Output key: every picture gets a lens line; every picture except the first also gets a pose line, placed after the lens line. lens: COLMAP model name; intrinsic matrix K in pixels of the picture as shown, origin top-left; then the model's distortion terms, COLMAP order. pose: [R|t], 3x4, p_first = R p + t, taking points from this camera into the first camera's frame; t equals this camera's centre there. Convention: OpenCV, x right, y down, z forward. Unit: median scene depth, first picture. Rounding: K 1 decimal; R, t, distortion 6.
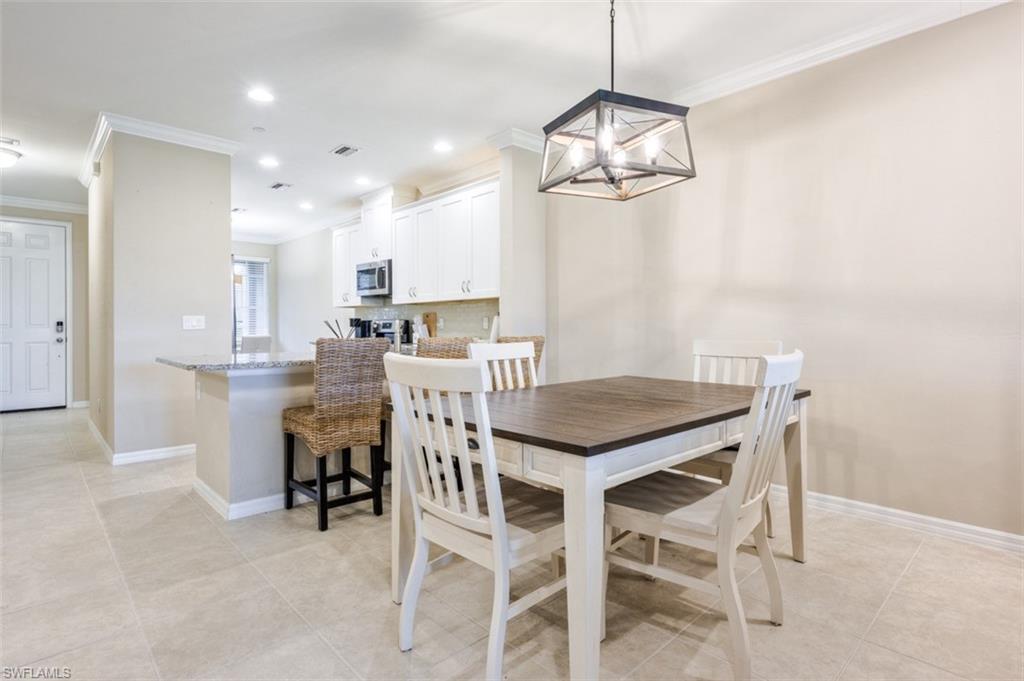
lens RADIAL K [[519.8, 0, 511.8], [0, 519.8, 326.3], [0, 0, 1]] dist [0.000140, -0.000056]
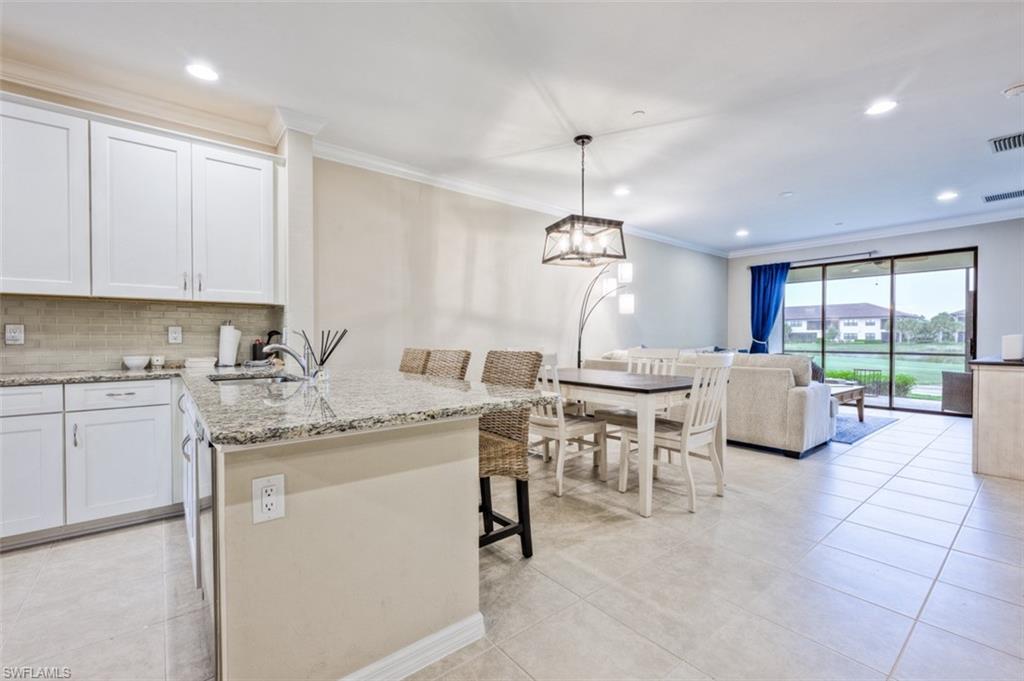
lens RADIAL K [[432.3, 0, 509.6], [0, 432.3, 343.2], [0, 0, 1]] dist [0.000341, 0.000082]
pose [[0.073846, -0.010437, 0.997215, -0.566419], [0.001226, 0.999945, 0.010375, -0.000673], [-0.997269, 0.000457, 0.073855, 0.484596]]
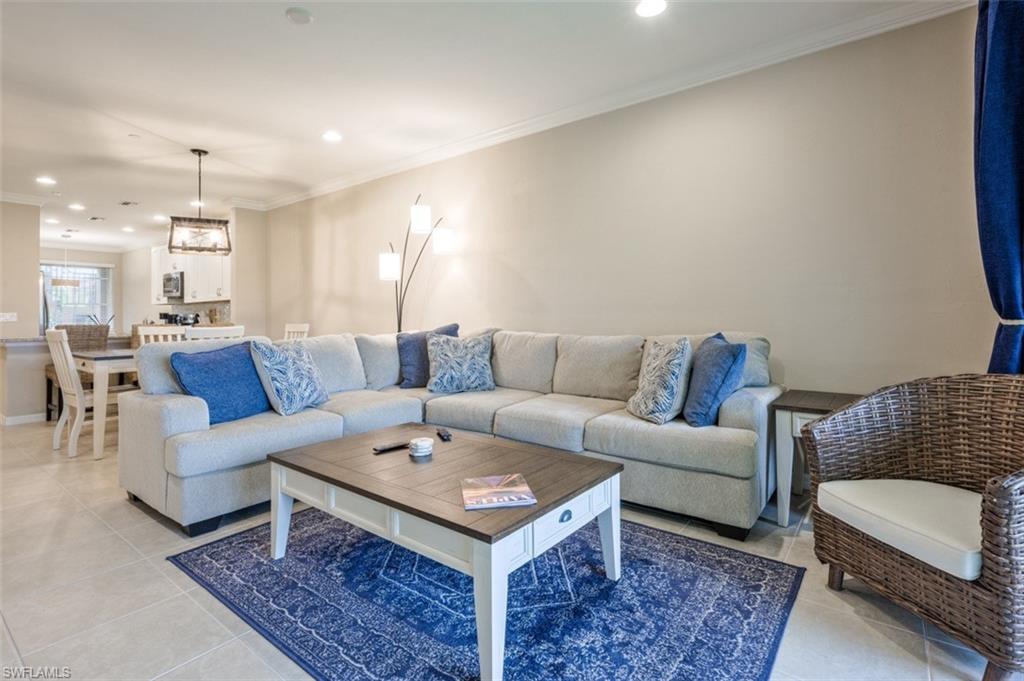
lens RADIAL K [[489.5, 0, 534.5], [0, 489.5, 308.3], [0, 0, 1]] dist [-0.000883, -0.000299]
pose [[0.983333, -0.006559, 0.181695, 0.512531], [0.009936, 0.999794, -0.017684, 0.005855], [-0.181541, 0.019195, 0.983196, -0.541618]]
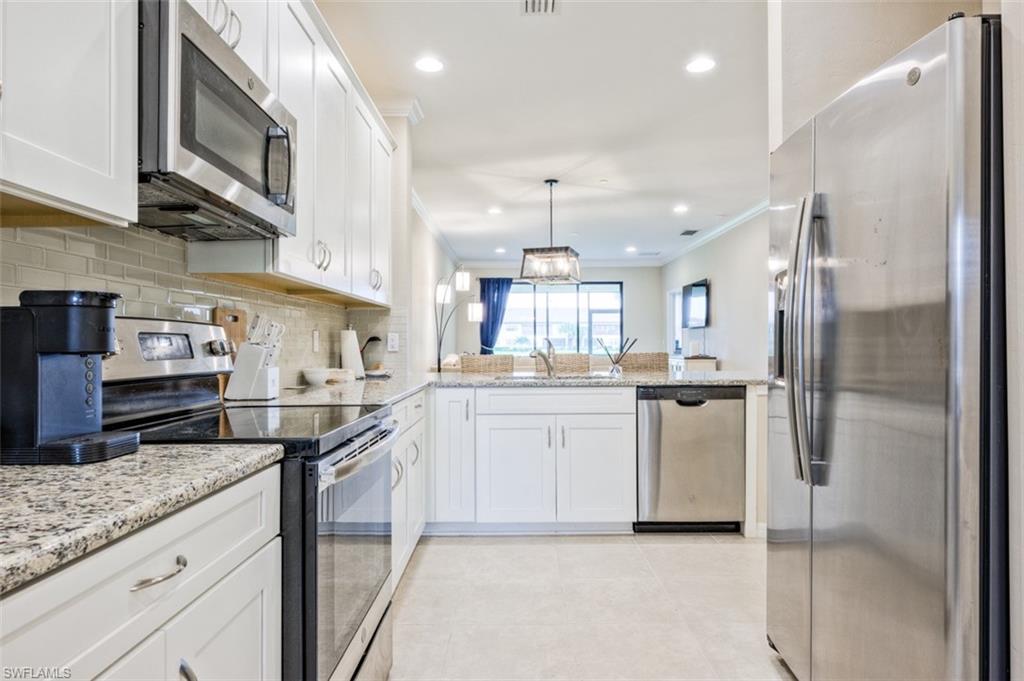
lens RADIAL K [[589.0, 0, 512.0], [0, 589.0, 340.5], [0, 0, 1]] dist [0.000336, 0.000013]
pose [[-0.729683, 0.009444, 0.683721, -0.592399], [0.006779, 0.999955, -0.006576, -0.000768], [-0.683753, -0.000163, -0.729714, 1.251084]]
